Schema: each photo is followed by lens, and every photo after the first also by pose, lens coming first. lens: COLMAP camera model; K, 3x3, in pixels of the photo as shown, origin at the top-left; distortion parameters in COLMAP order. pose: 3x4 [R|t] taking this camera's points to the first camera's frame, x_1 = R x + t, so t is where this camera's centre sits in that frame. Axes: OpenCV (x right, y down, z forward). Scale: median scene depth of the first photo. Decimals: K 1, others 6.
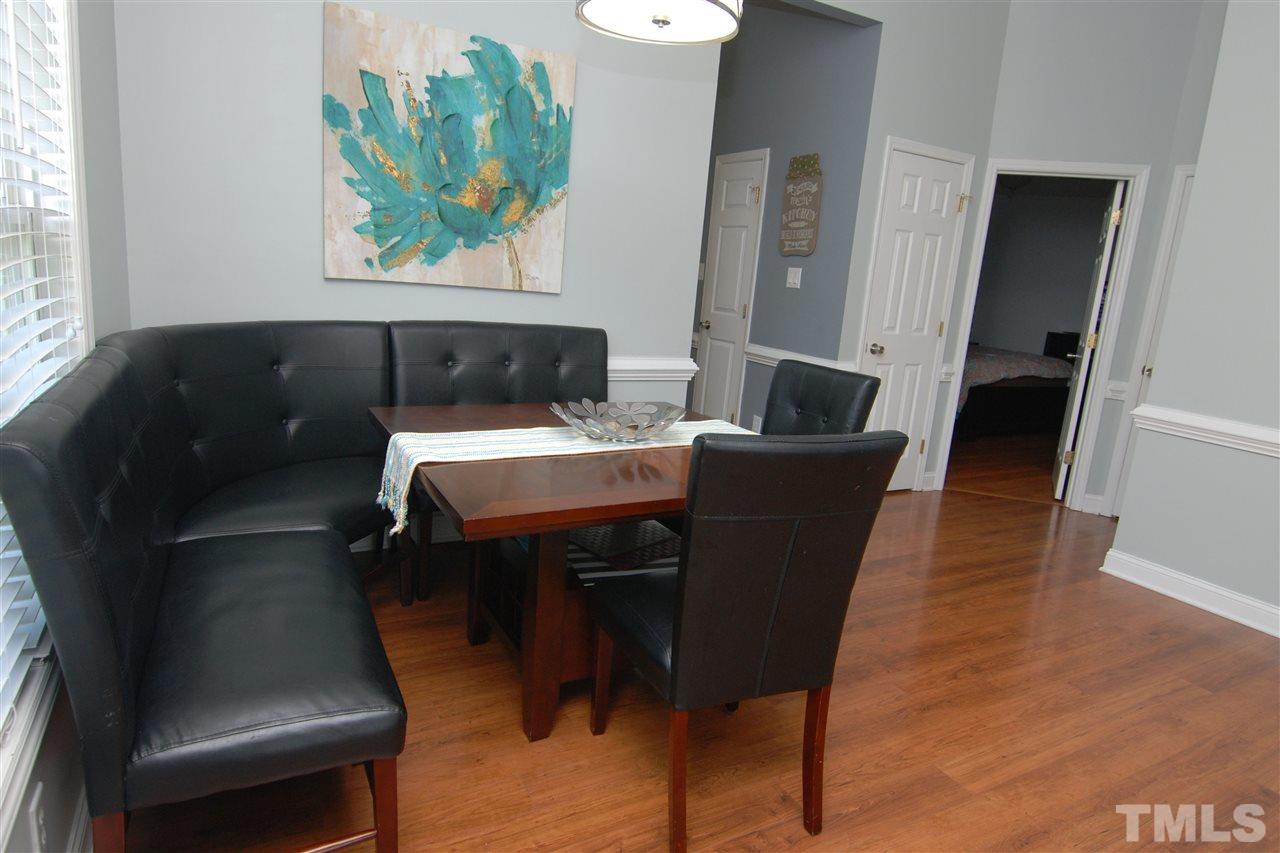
lens RADIAL K [[728.2, 0, 640.0], [0, 728.2, 426.5], [0, 0, 1]] dist [-0.018822, -0.000629]
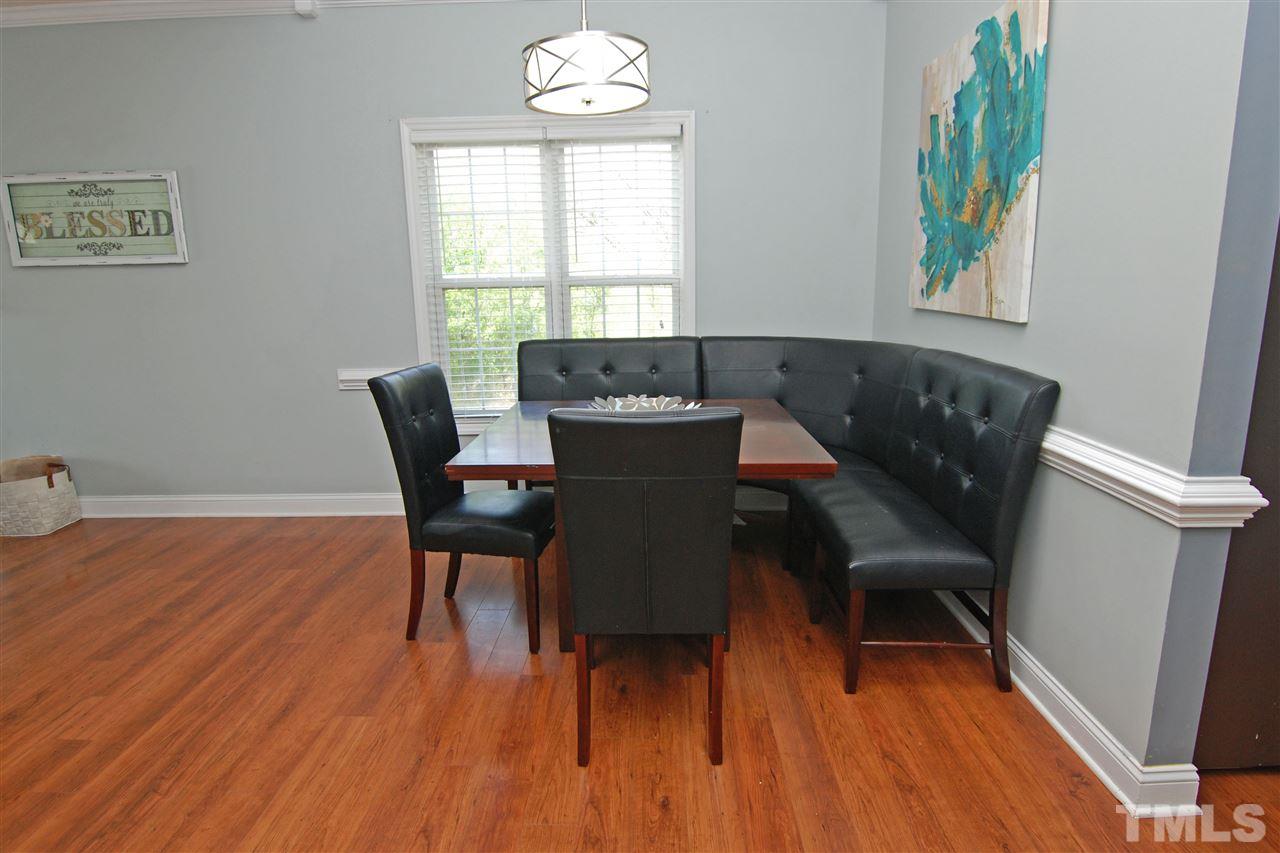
lens RADIAL K [[728.2, 0, 640.0], [0, 728.2, 426.5], [0, 0, 1]] dist [-0.018822, -0.000629]
pose [[-0.495432, 0.107115, -0.862017, 0.756783], [-0.195746, 0.953076, 0.230933, -0.199801], [0.846304, 0.283148, -0.451217, 1.165503]]
